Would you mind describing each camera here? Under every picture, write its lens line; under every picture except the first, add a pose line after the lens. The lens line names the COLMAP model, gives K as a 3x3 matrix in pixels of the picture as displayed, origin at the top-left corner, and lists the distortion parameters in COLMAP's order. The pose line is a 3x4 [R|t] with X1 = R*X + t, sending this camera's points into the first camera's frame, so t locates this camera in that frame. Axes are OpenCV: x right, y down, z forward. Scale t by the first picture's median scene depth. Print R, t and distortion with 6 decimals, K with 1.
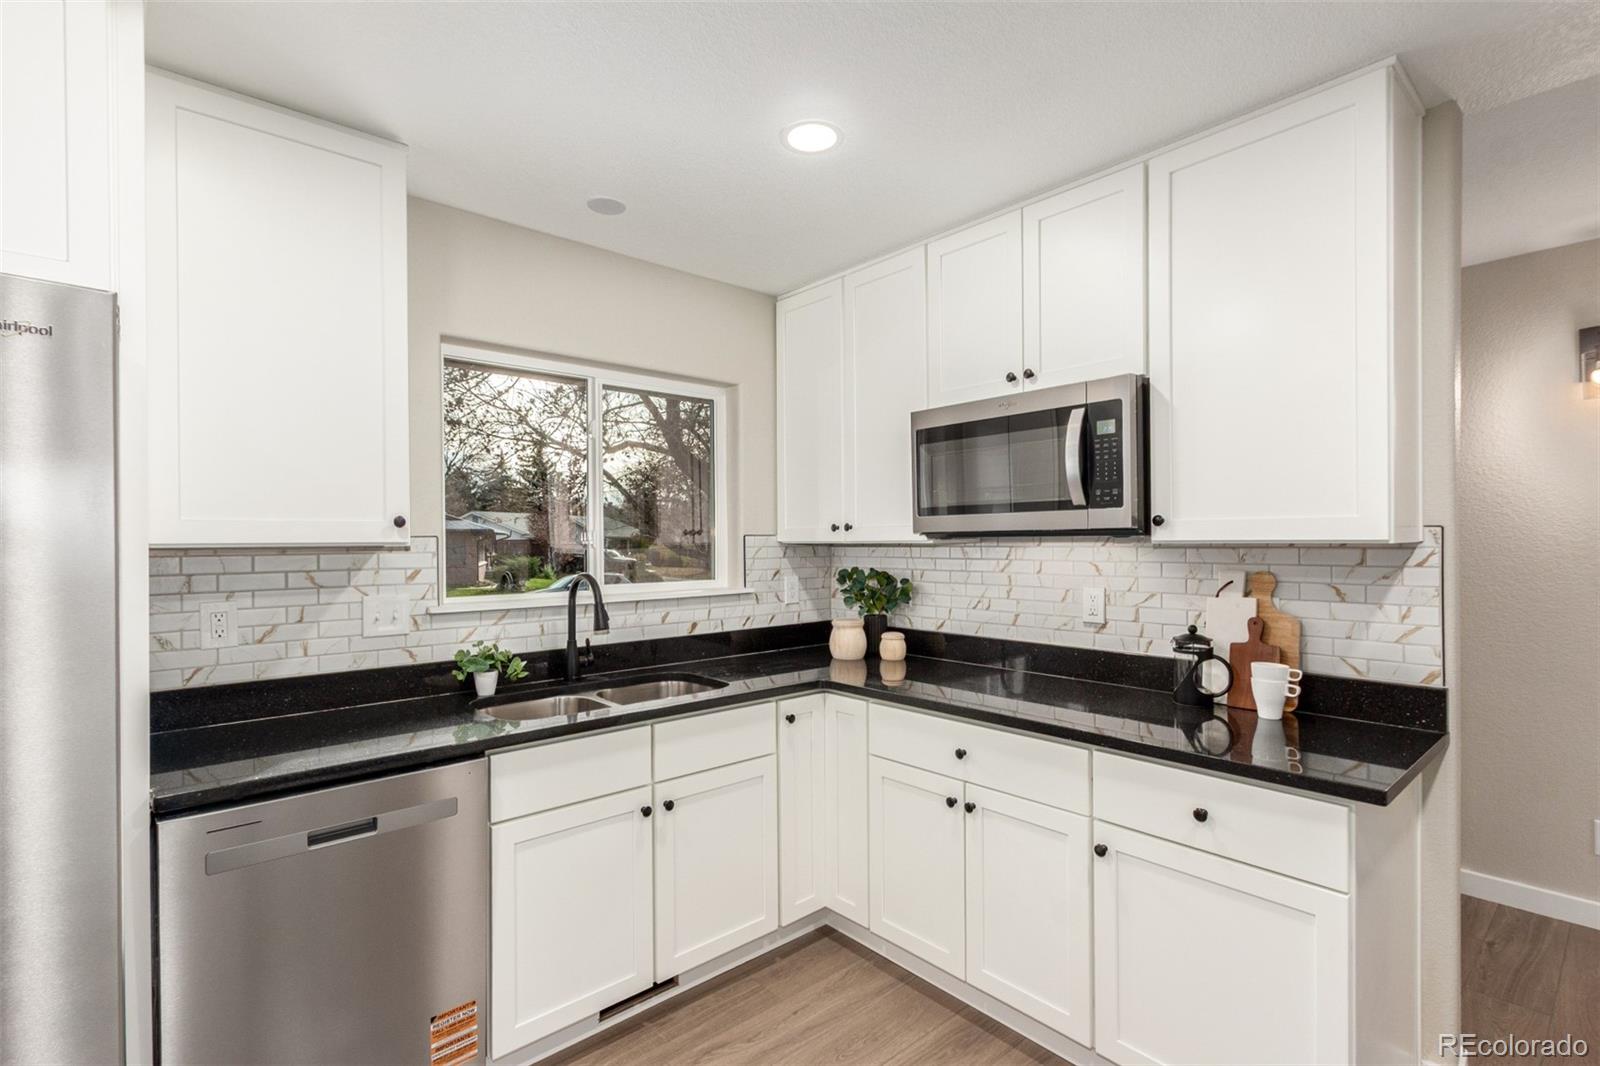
lens RADIAL K [[751.5, 0, 802.7], [0, 751.5, 539.9], [0, 0, 1]] dist [0.008411, -0.003011]
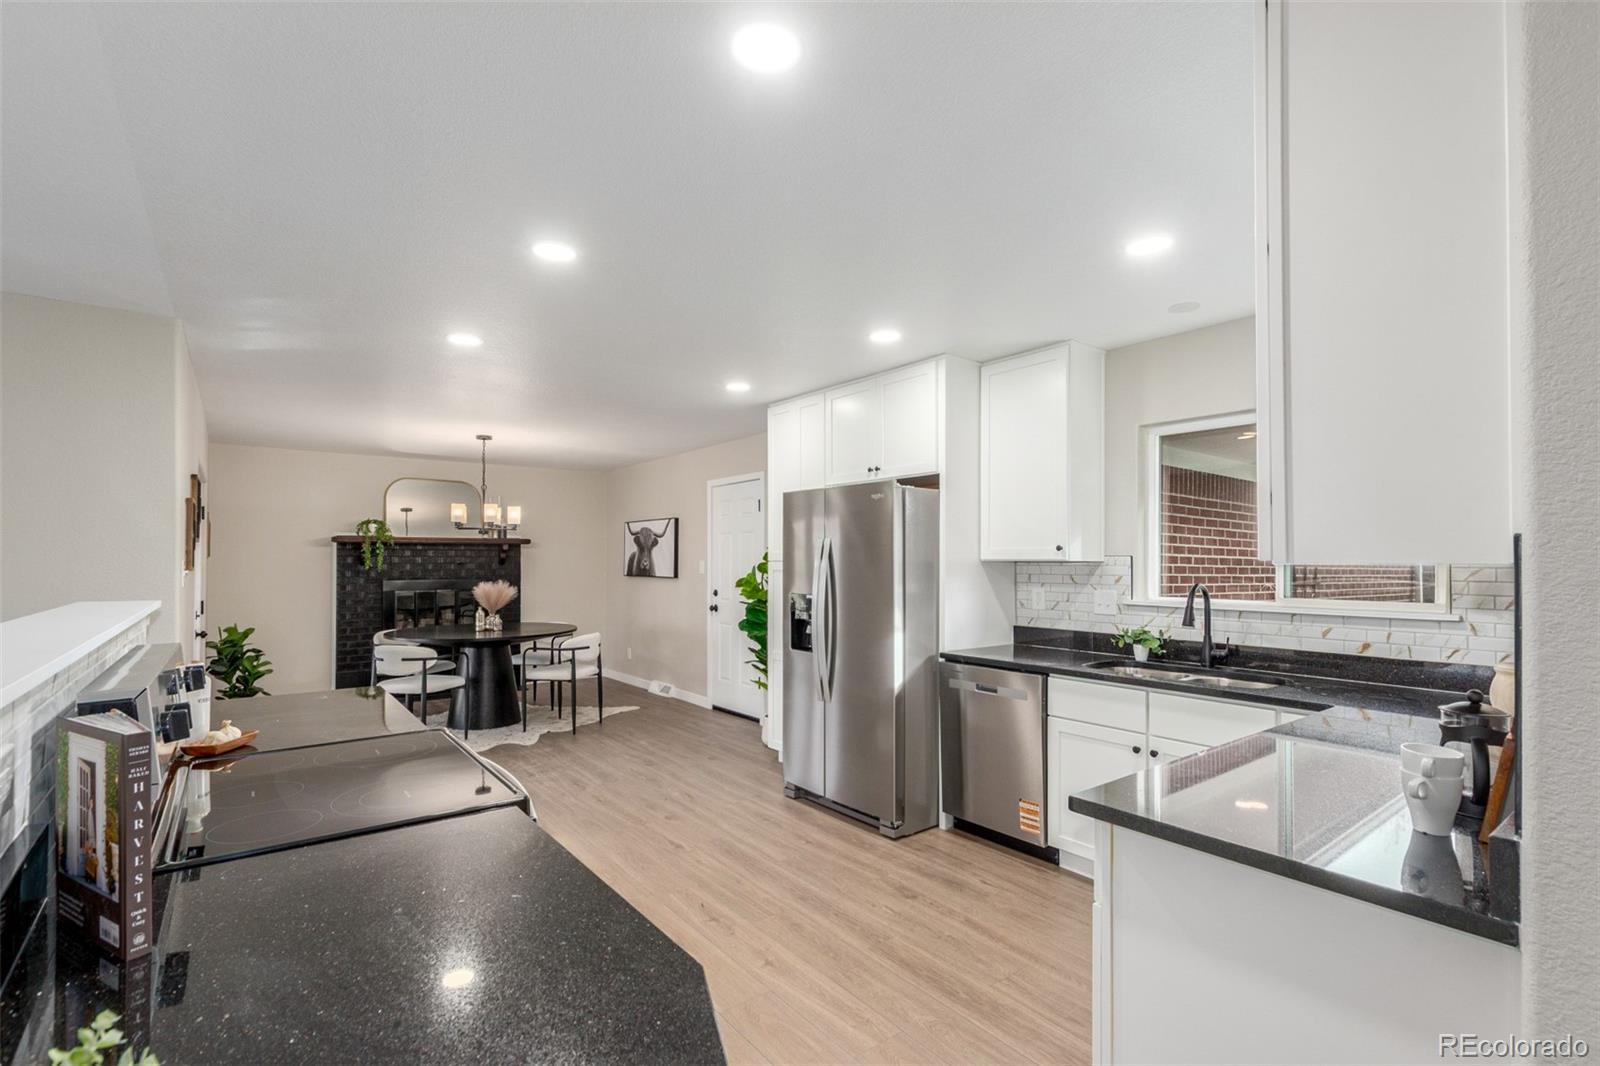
lens RADIAL K [[751.5, 0, 789.2], [0, 751.5, 547.8], [0, 0, 1]] dist [0.008411, -0.003011]
pose [[-0.081262, -0.005287, -0.996679, 1.212660], [0.002783, 0.999981, -0.005531, -0.015814], [0.996689, -0.003223, -0.081246, 0.437956]]
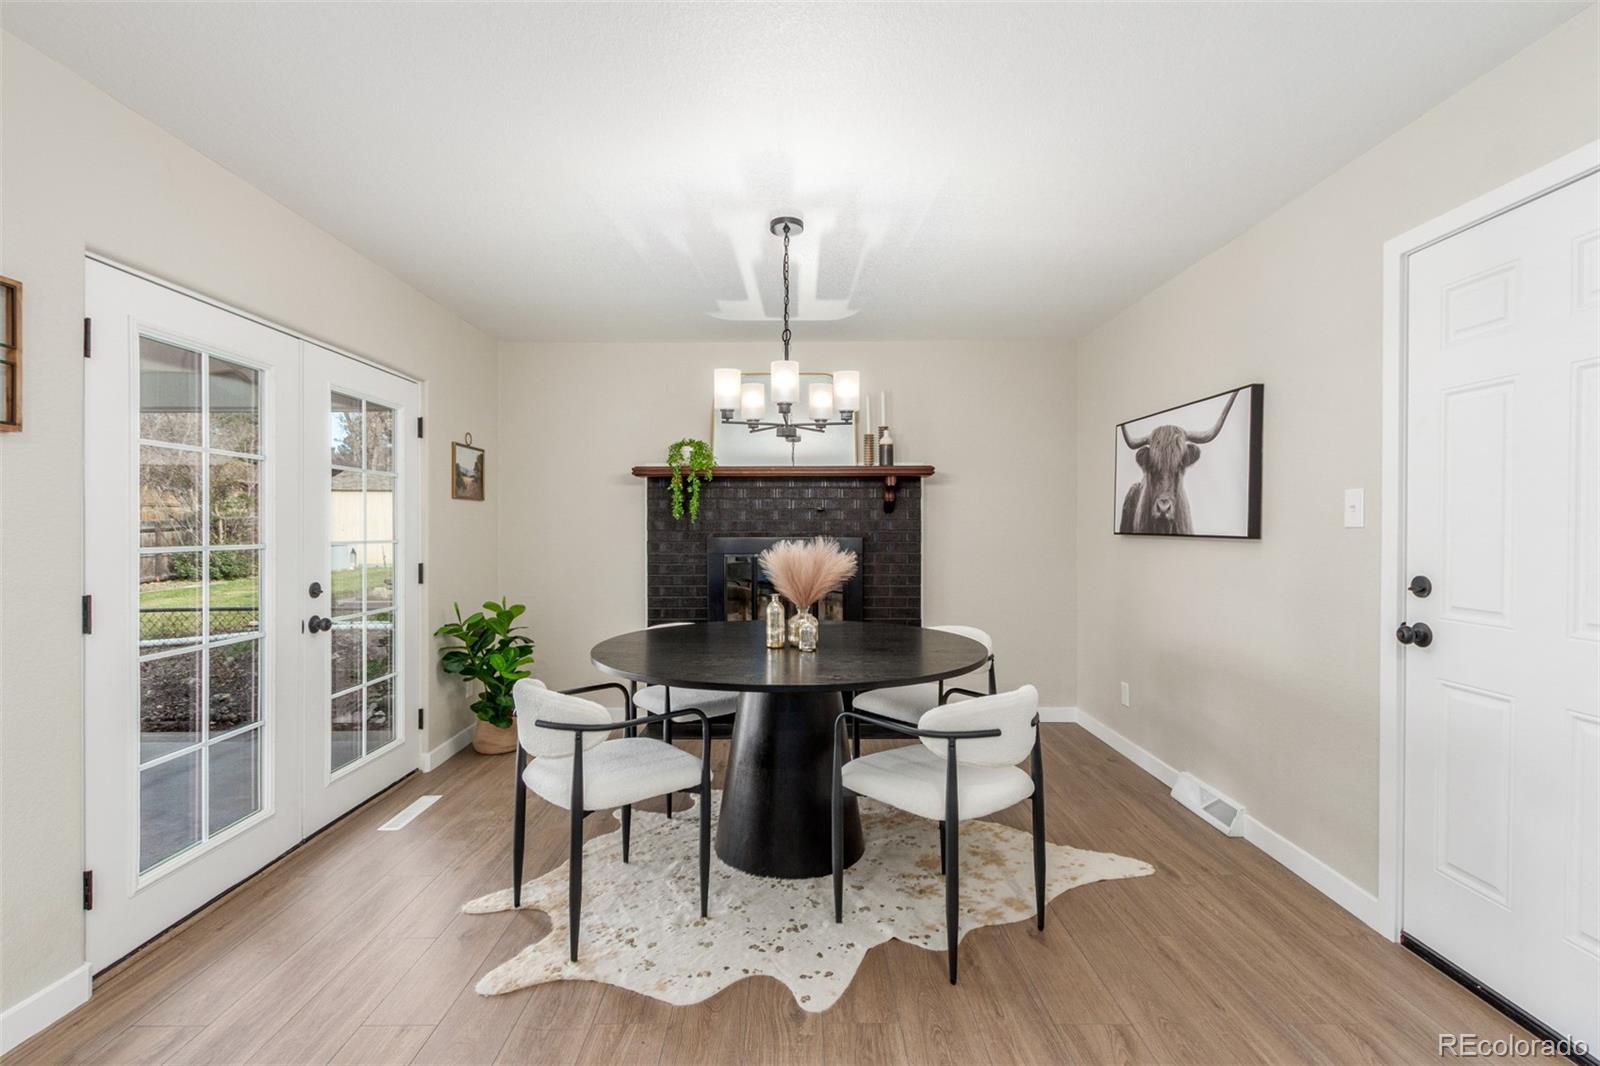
lens RADIAL K [[751.5, 0, 784.4], [0, 751.5, 533.9], [0, 0, 1]] dist [0.008411, -0.003011]
pose [[-0.657823, 0.020465, -0.752895, 0.721936], [0.007941, 0.999764, 0.020237, 0.004431], [0.753131, 0.007334, -0.657830, 0.291594]]
